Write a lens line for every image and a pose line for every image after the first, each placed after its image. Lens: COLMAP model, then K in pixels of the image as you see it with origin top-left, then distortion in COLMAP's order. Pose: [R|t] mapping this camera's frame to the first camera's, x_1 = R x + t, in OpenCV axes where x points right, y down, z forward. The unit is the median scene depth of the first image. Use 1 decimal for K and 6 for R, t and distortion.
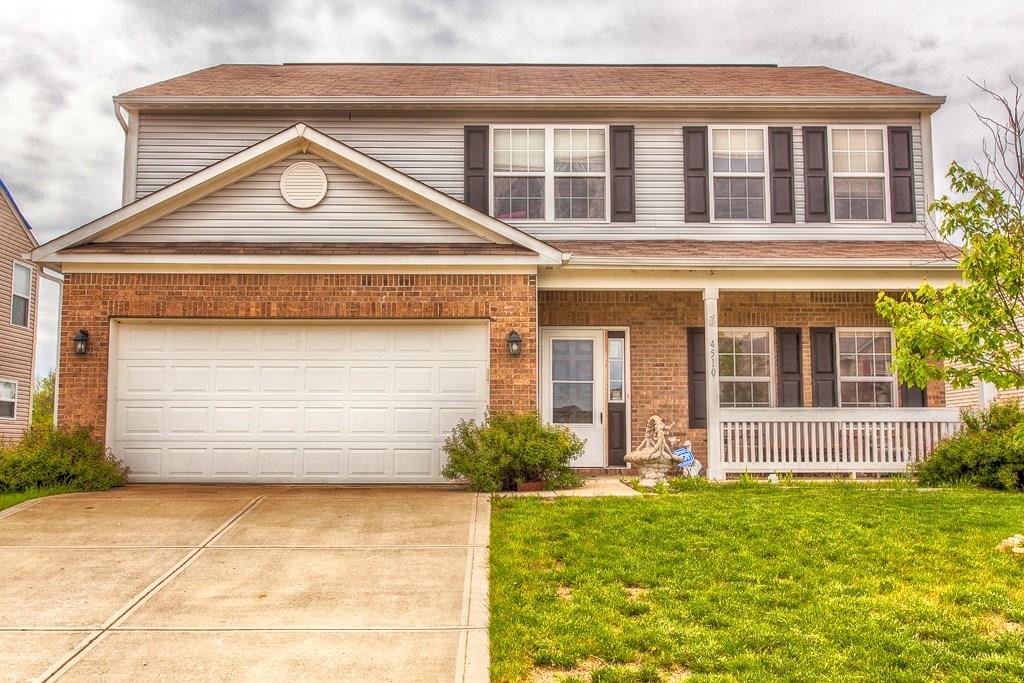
lens RADIAL K [[1025.5, 0, 511.1], [0, 1025.5, 334.2], [0, 0, 1]] dist [0.010978, 0.000000]
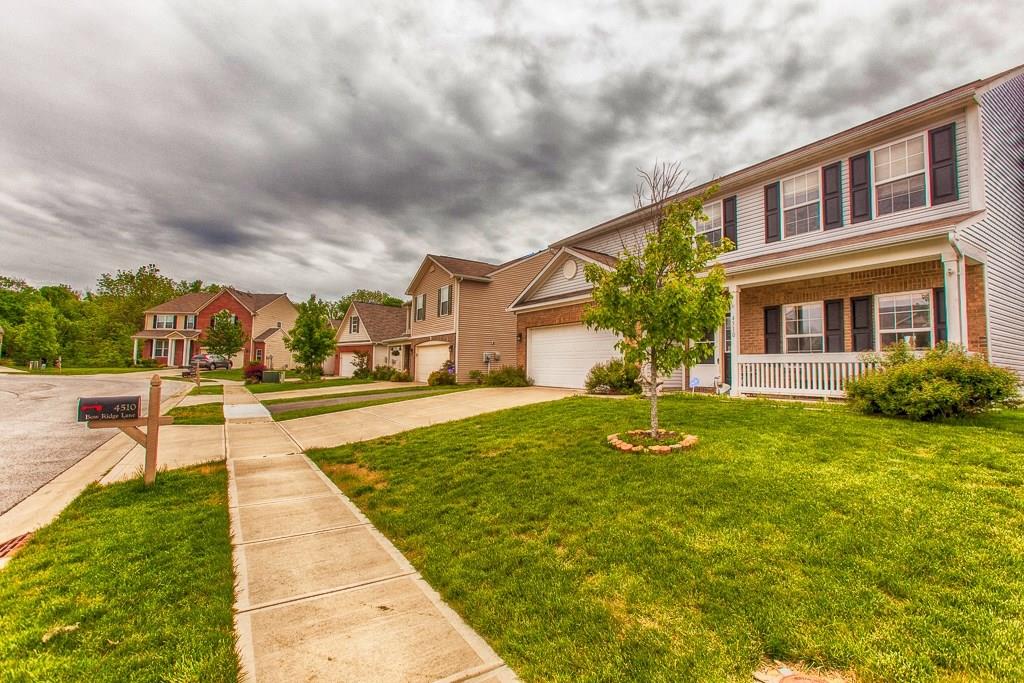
lens RADIAL K [[450.6, 0, 505.4], [0, 450.6, 343.5], [0, 0, 1]] dist [-0.005984, 0.003197]
pose [[0.515404, -0.041666, -0.855934, 0.635551], [0.075865, 0.997114, -0.002856, 0.025317], [0.853582, -0.063464, 0.517078, 0.278645]]
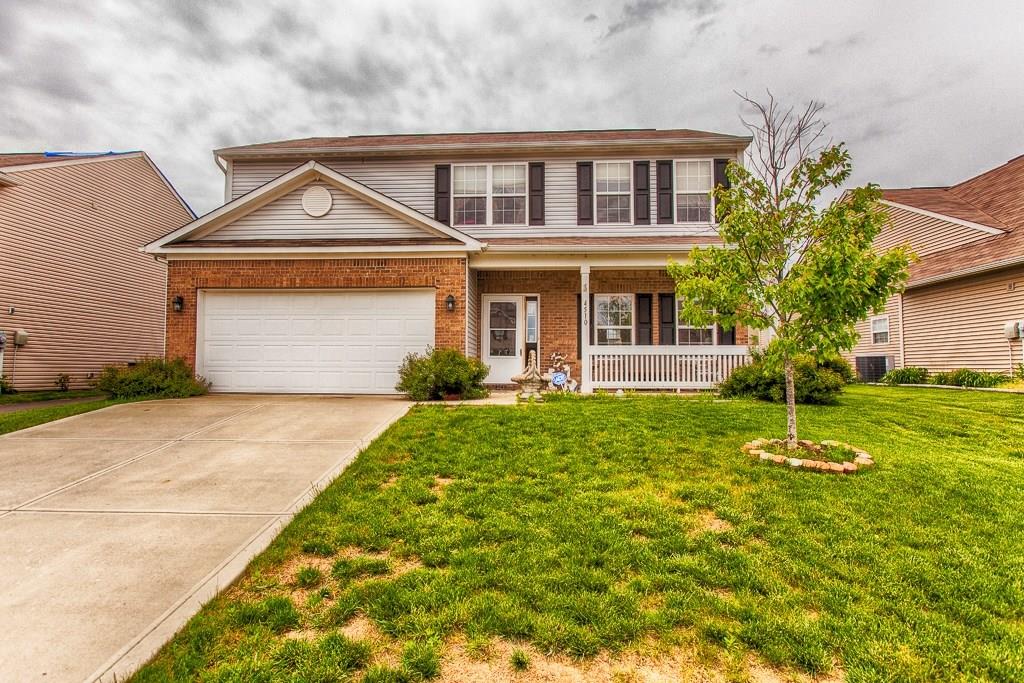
lens RADIAL K [[560.1, 0, 507.0], [0, 560.1, 339.8], [0, 0, 1]] dist [-0.001014, 0.002113]
pose [[0.997447, -0.001028, -0.071397, 0.138512], [0.004965, 0.998475, 0.054981, 0.016917], [0.071231, -0.055195, 0.995932, 0.167407]]
